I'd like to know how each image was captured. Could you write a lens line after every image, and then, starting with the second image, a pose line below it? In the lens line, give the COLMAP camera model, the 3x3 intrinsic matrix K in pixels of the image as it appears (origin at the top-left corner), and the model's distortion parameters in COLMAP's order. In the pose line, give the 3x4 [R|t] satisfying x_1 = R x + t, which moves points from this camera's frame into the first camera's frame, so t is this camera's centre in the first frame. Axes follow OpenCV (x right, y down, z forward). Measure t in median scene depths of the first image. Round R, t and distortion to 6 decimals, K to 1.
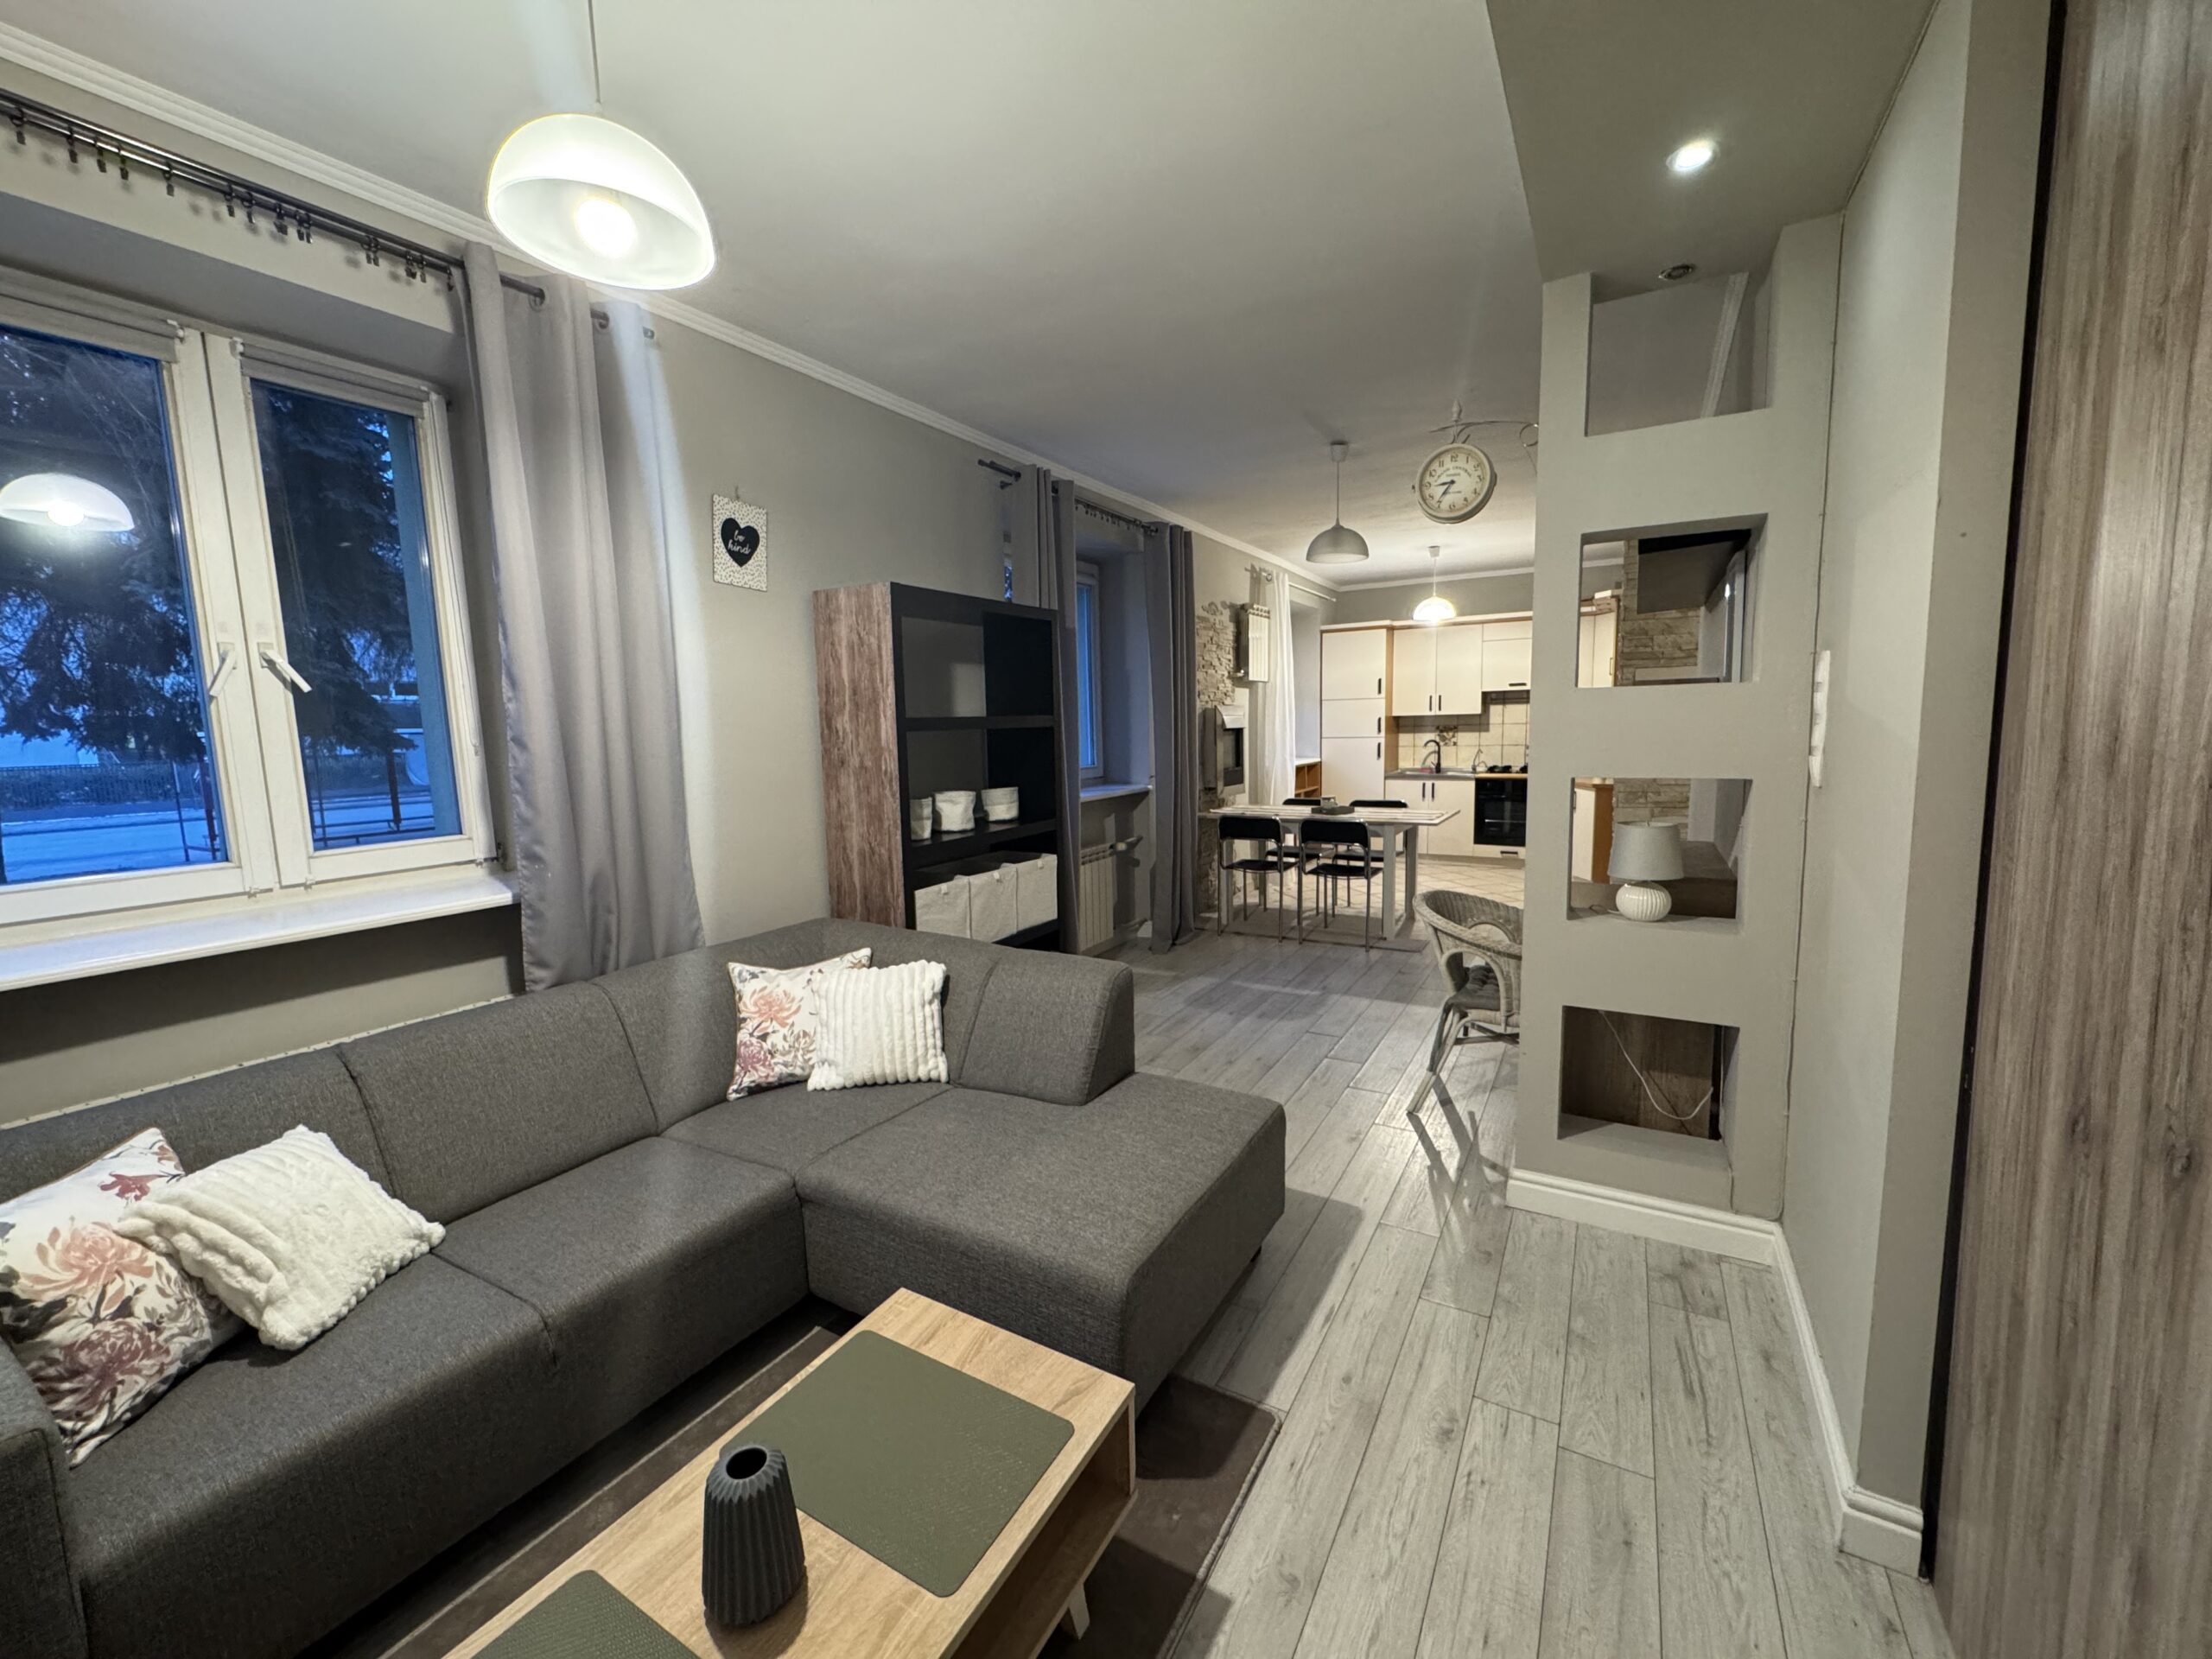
lens RADIAL K [[887.2, 0, 1106.0], [0, 887.2, 829.5], [0, 0, 1]] dist [0.000910, 0.000138]
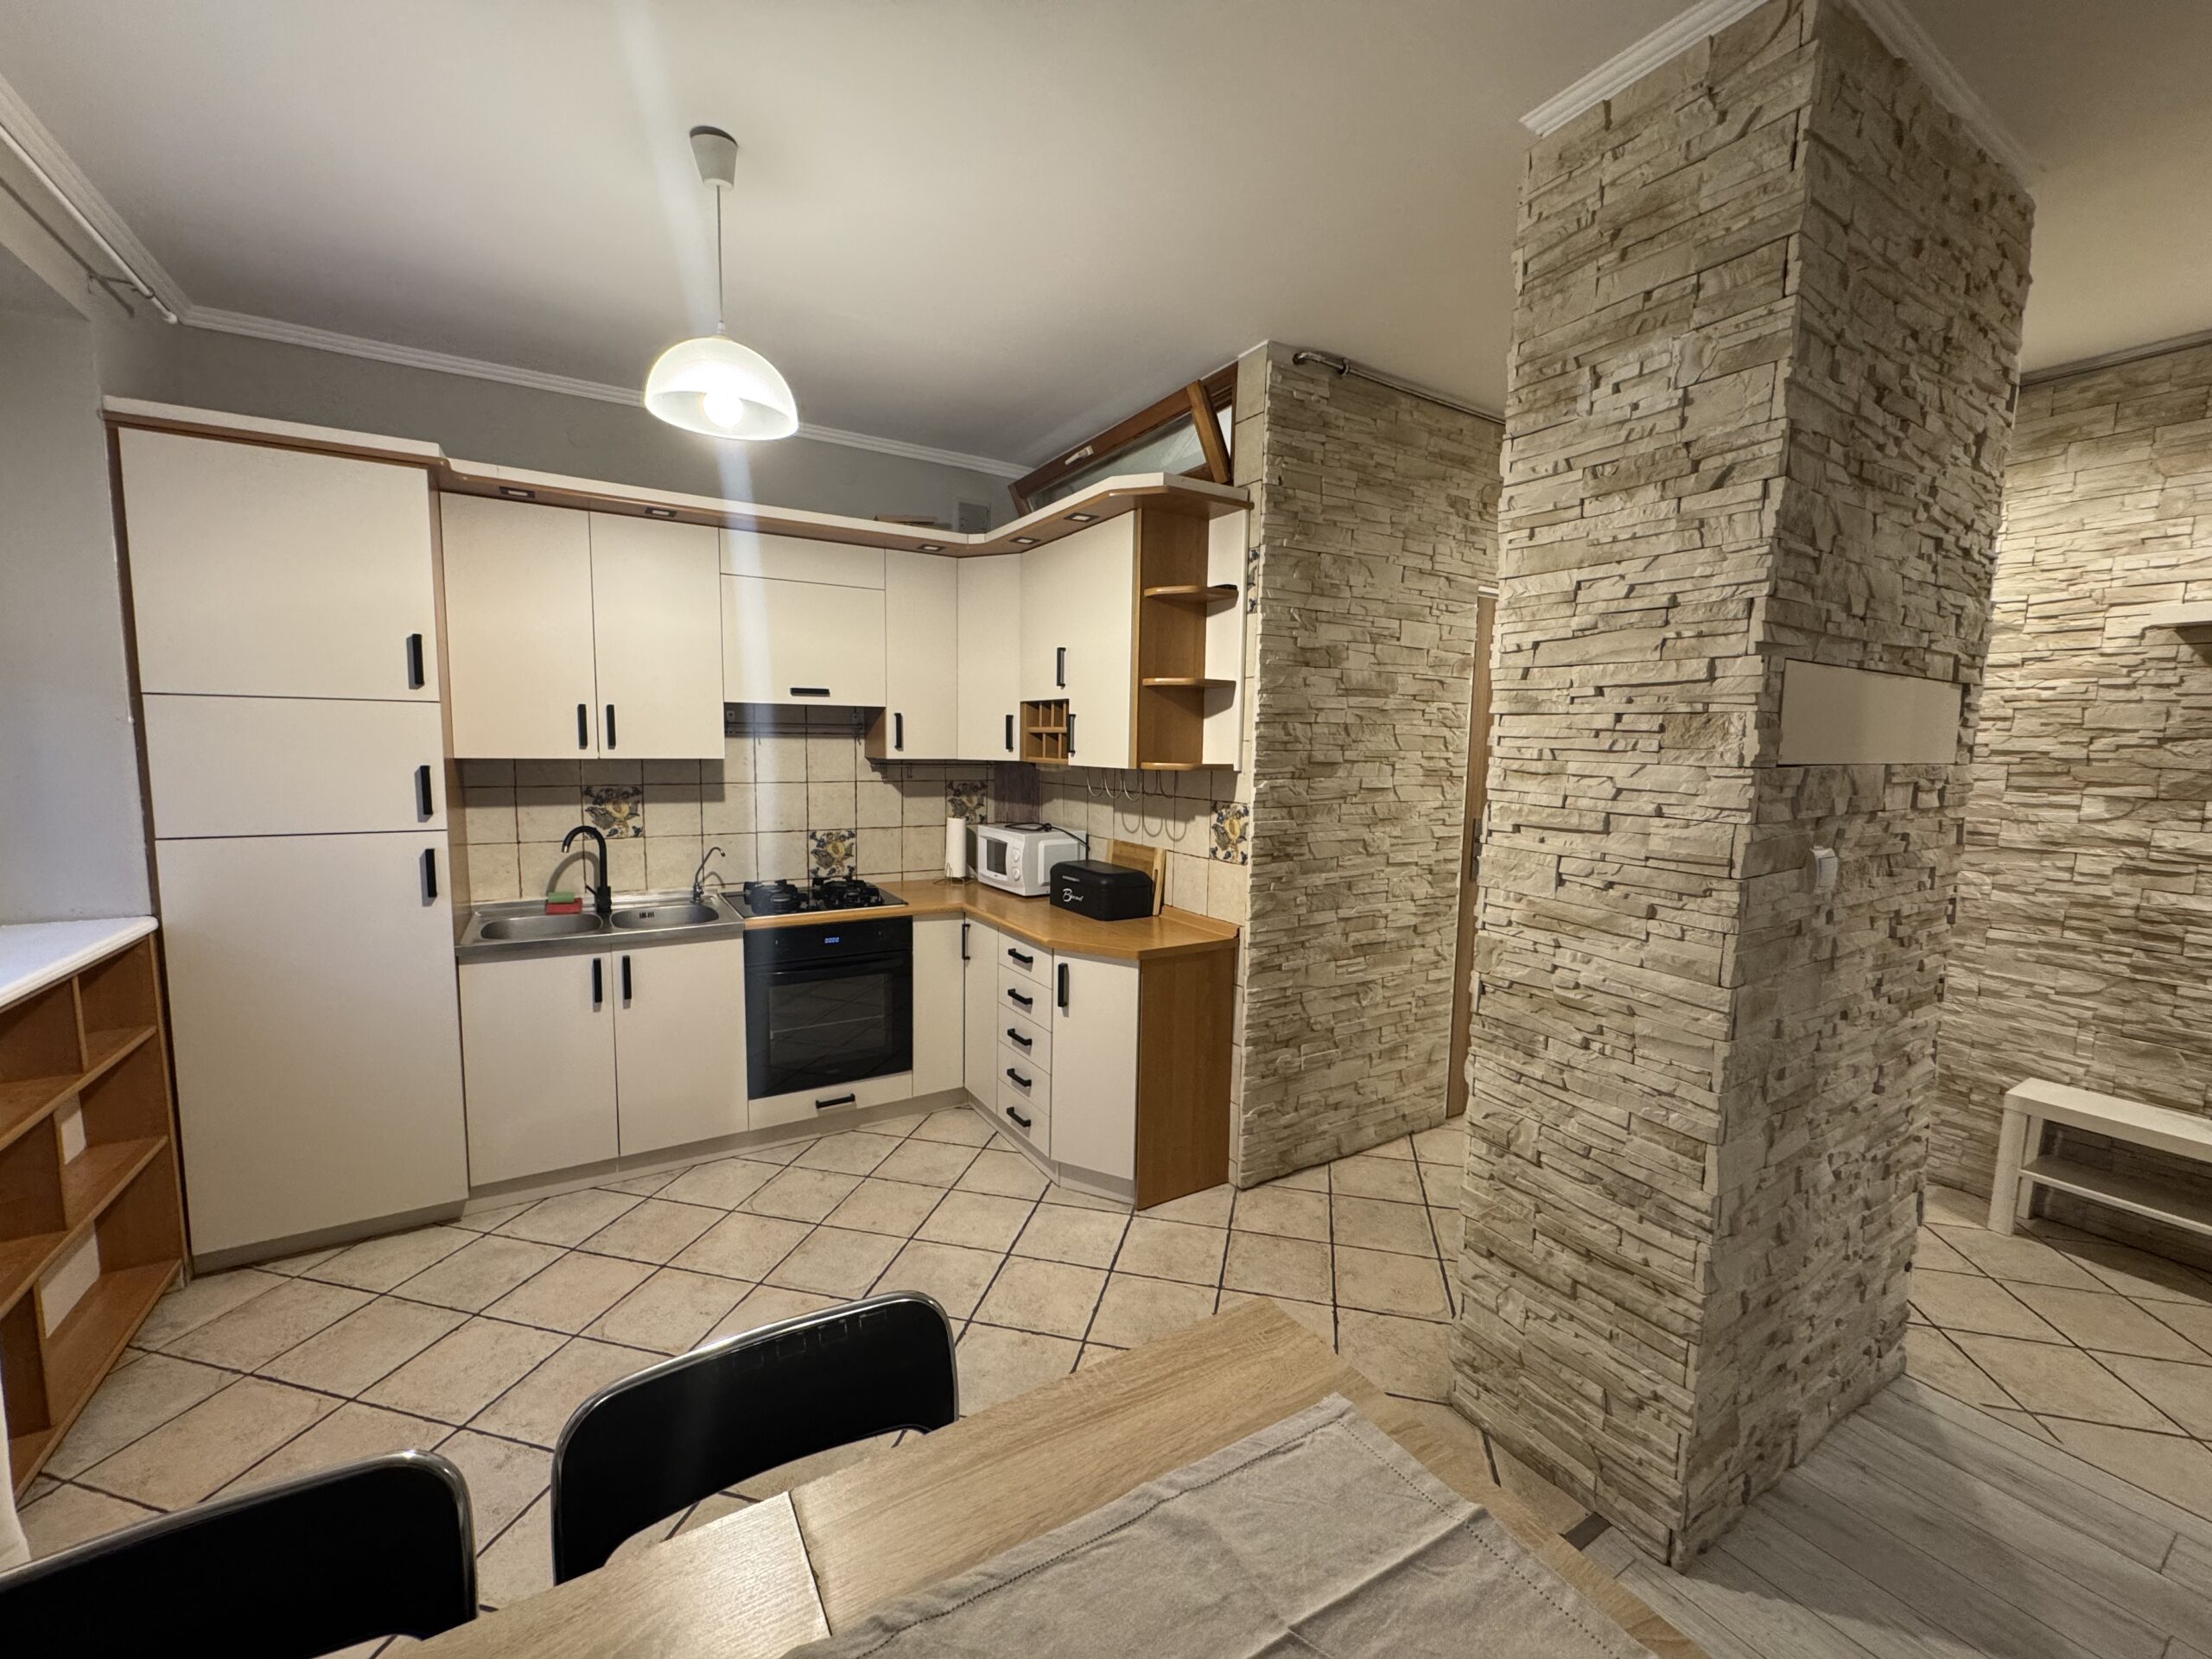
lens RADIAL K [[887.2, 0, 1106.0], [0, 887.2, 829.5], [0, 0, 1]] dist [0.000910, 0.000138]
pose [[0.466143, -0.053193, 0.883109, 0.148433], [0.078227, 0.996759, 0.018747, -0.091313], [-0.881244, 0.060344, 0.468793, 0.652134]]
